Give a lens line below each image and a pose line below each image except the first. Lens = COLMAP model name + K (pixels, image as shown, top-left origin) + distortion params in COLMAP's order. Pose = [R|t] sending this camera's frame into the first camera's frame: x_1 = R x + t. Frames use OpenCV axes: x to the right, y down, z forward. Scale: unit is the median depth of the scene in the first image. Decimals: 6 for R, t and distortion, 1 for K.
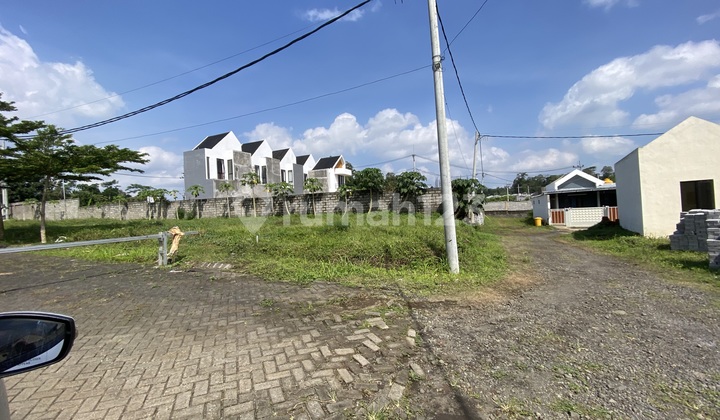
lens RADIAL K [[290.5, 0, 360.0], [0, 290.5, 210.0], [0, 0, 1]] dist [0.021294, -0.021874]
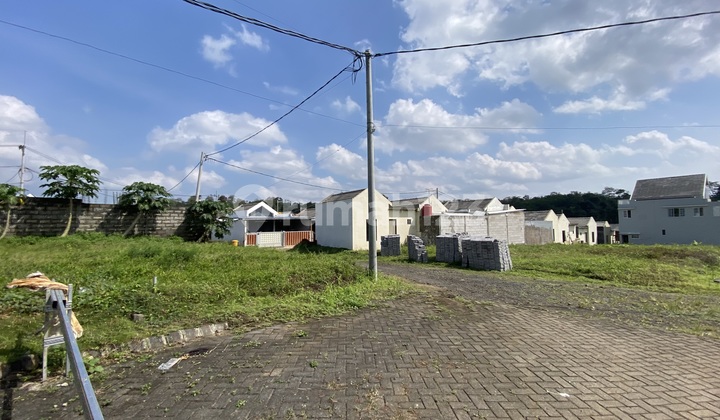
lens RADIAL K [[290.9, 0, 359.5], [0, 290.9, 208.7], [0, 0, 1]] dist [0.019121, -0.020350]
pose [[0.366497, 0.089352, 0.926119, -0.263138], [-0.011415, 0.995735, -0.091551, 0.001400], [-0.930349, 0.022981, 0.365954, 0.149351]]
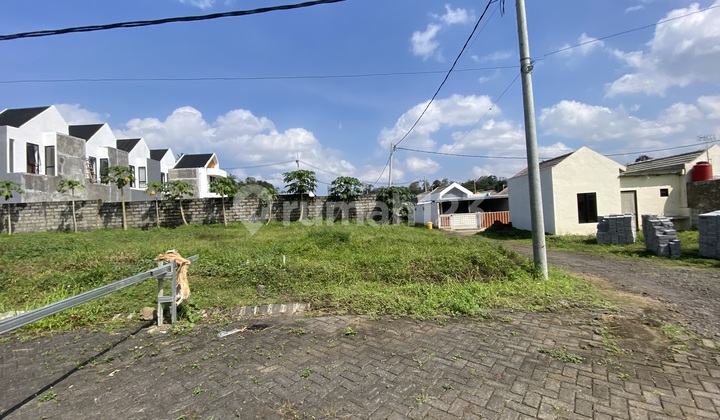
lens RADIAL K [[290.9, 0, 359.5], [0, 290.9, 208.7], [0, 0, 1]] dist [0.019121, -0.020350]
pose [[0.884613, 0.003350, 0.466314, -0.181340], [0.010157, 0.999599, -0.026451, -0.000776], [-0.466216, 0.028135, 0.884223, 0.109200]]
